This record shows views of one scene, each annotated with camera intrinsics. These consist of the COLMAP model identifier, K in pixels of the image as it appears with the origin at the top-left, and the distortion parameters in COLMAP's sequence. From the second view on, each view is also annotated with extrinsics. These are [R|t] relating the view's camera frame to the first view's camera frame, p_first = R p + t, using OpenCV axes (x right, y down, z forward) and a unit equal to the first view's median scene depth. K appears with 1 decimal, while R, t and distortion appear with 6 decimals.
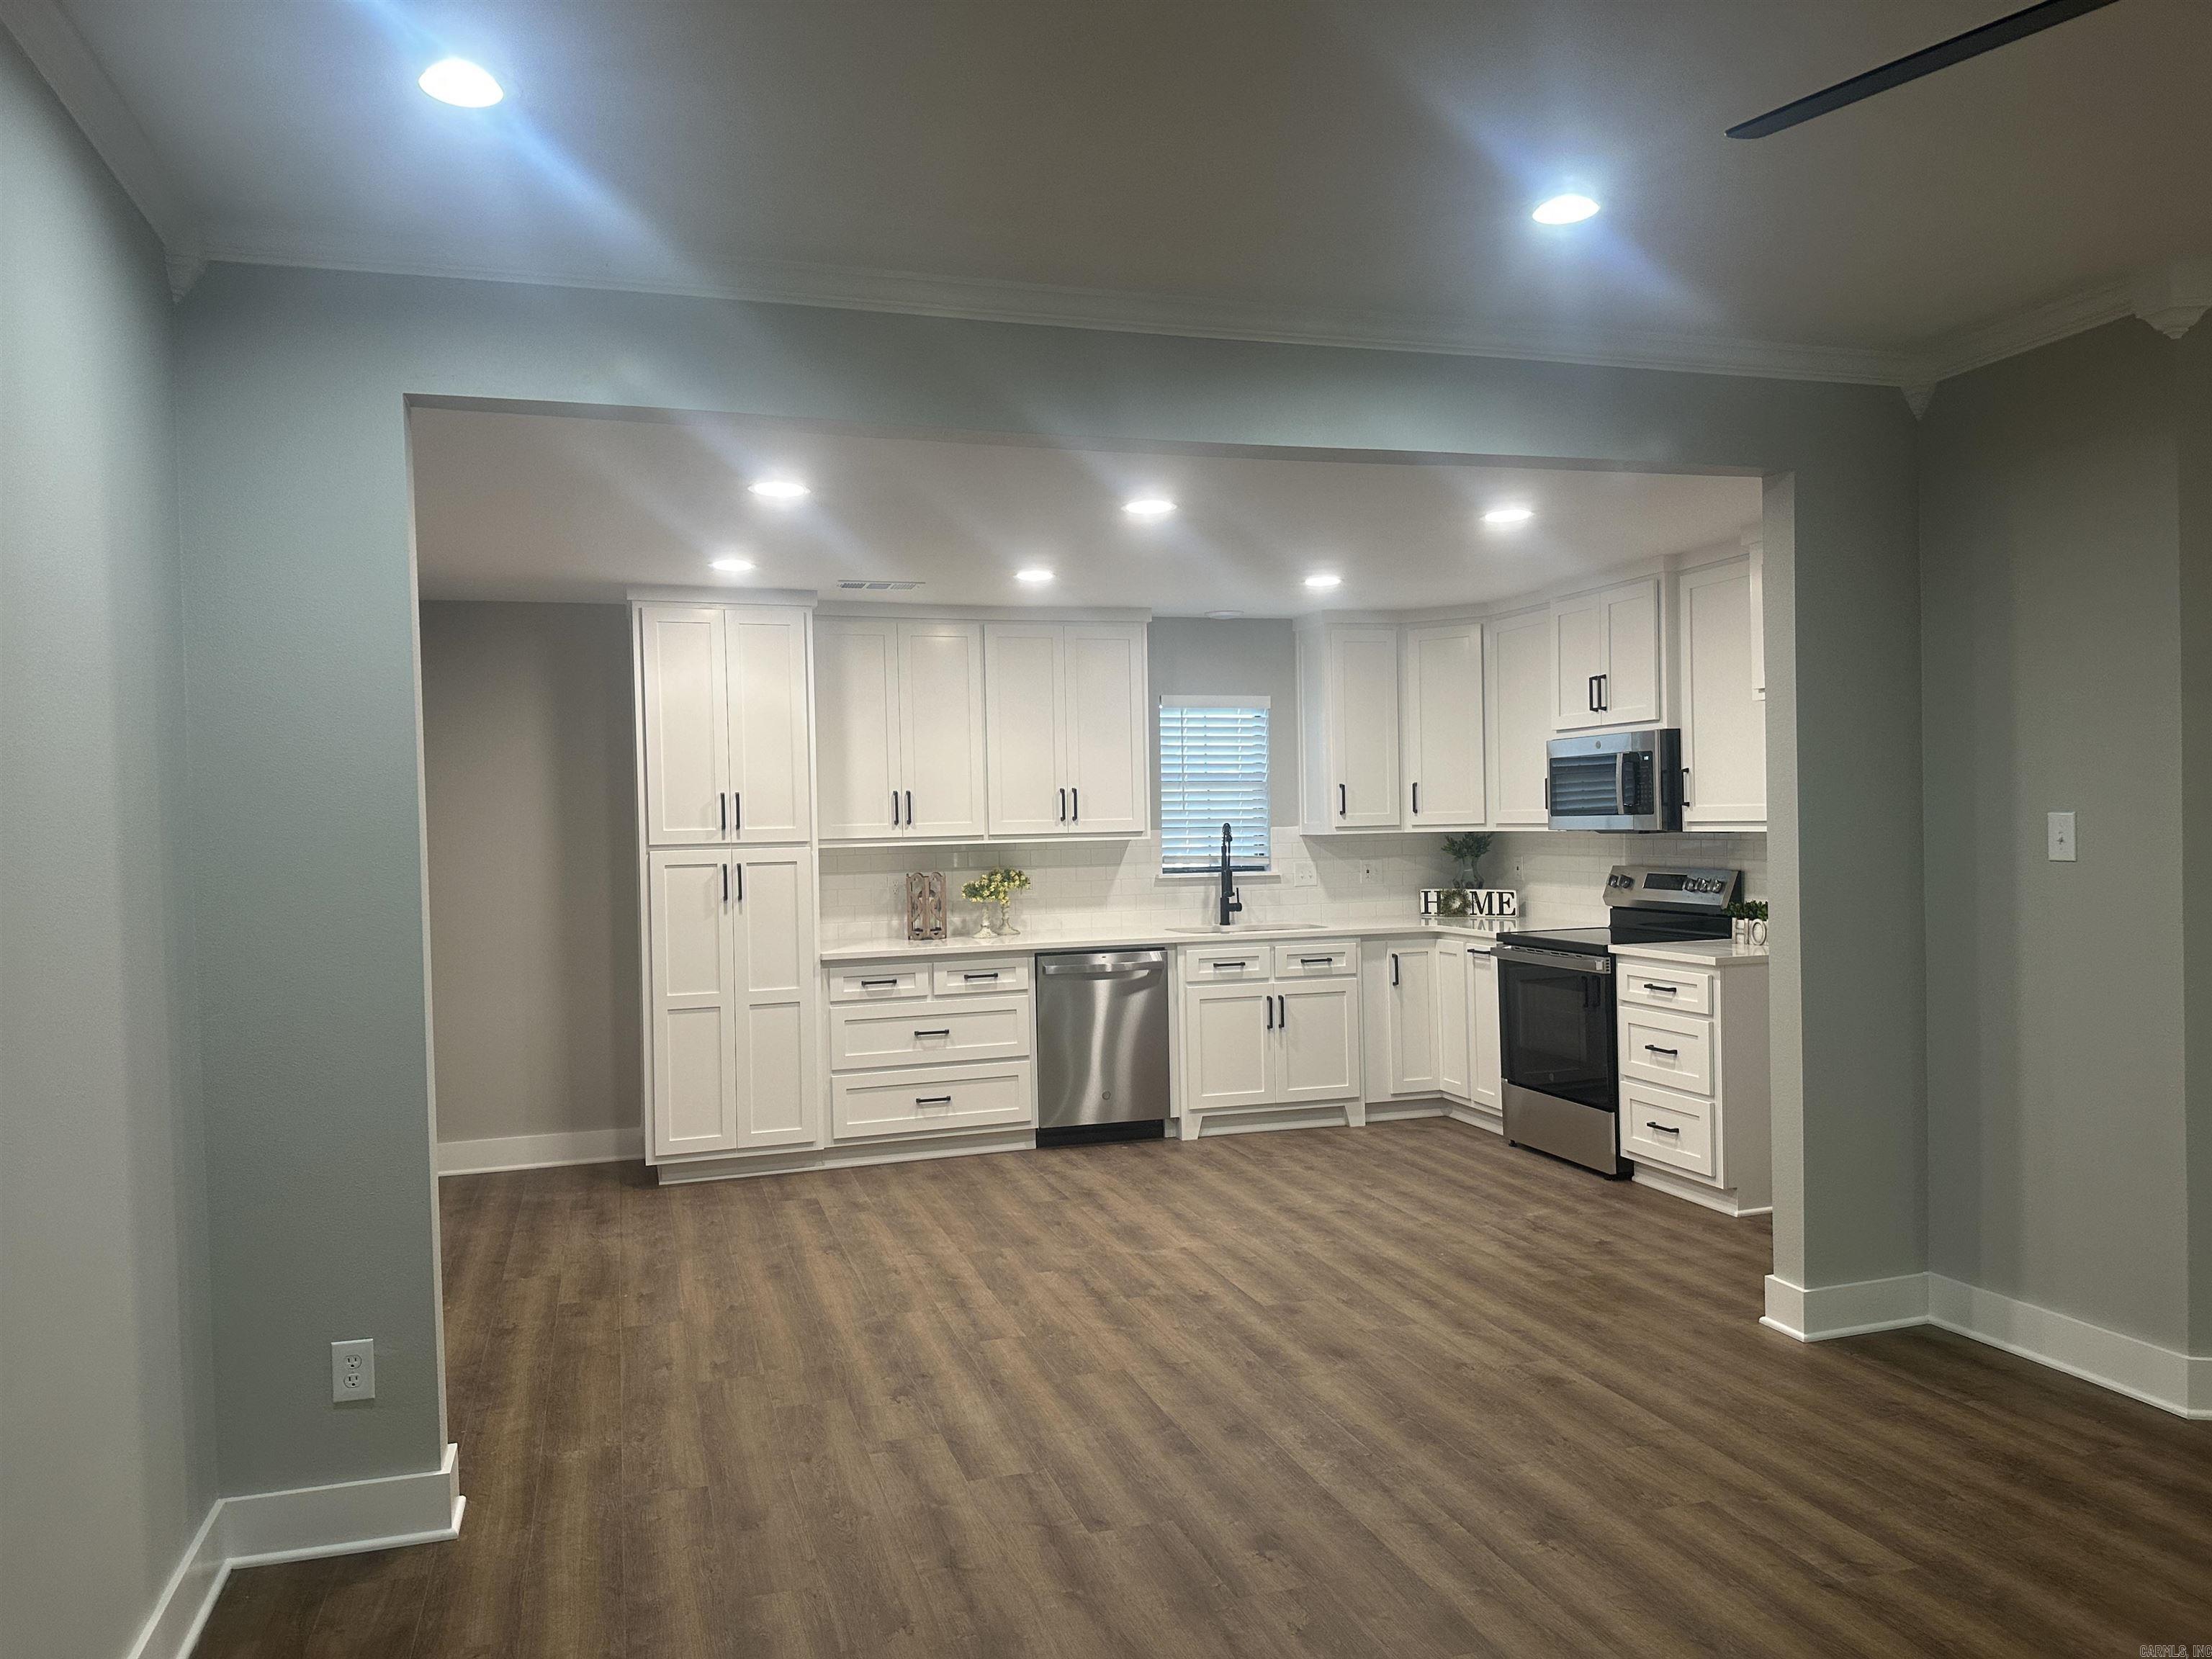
lens RADIAL K [[1529.8, 0, 1105.3], [0, 1529.8, 829.4], [0, 0, 1]] dist [0.166847, -0.338042]
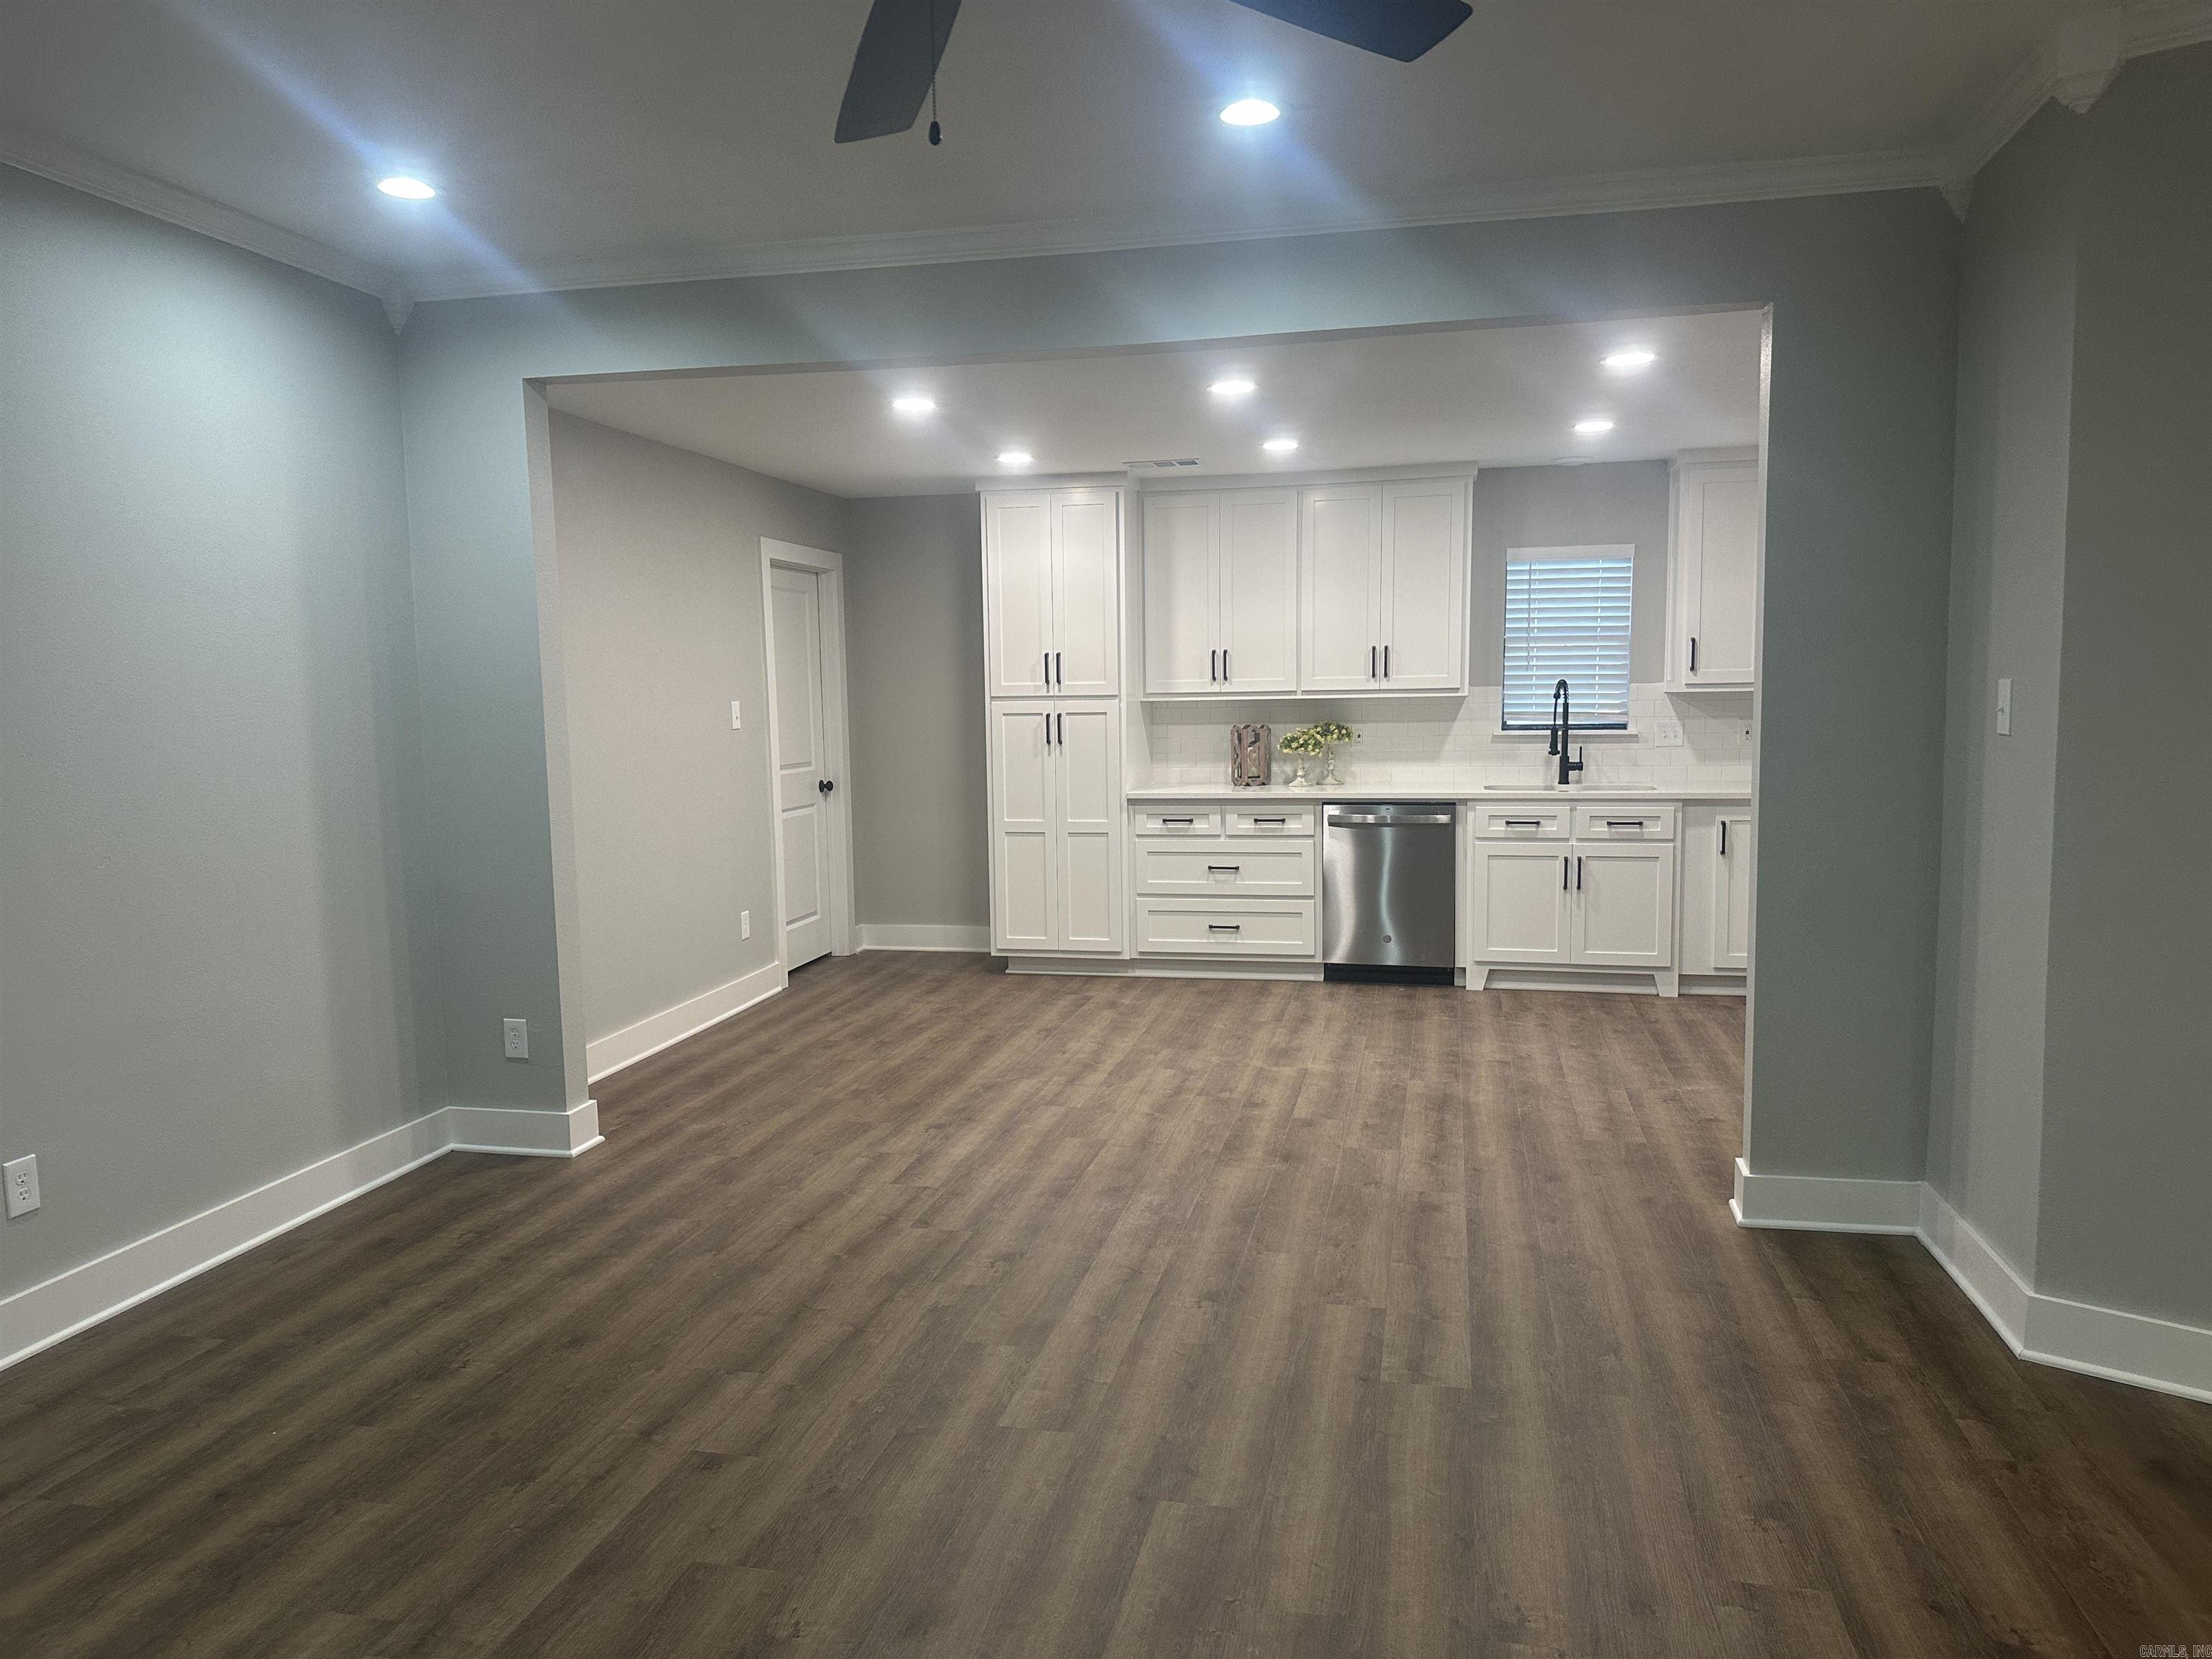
lens RADIAL K [[1544.4, 0, 1107.4], [0, 1544.4, 831.5], [0, 0, 1]] dist [0.128572, -0.202153]
pose [[0.865820, 0.055537, -0.497263, 0.385961], [-0.006862, 0.995045, 0.099184, -0.005301], [0.500308, -0.082463, 0.861912, -0.008901]]
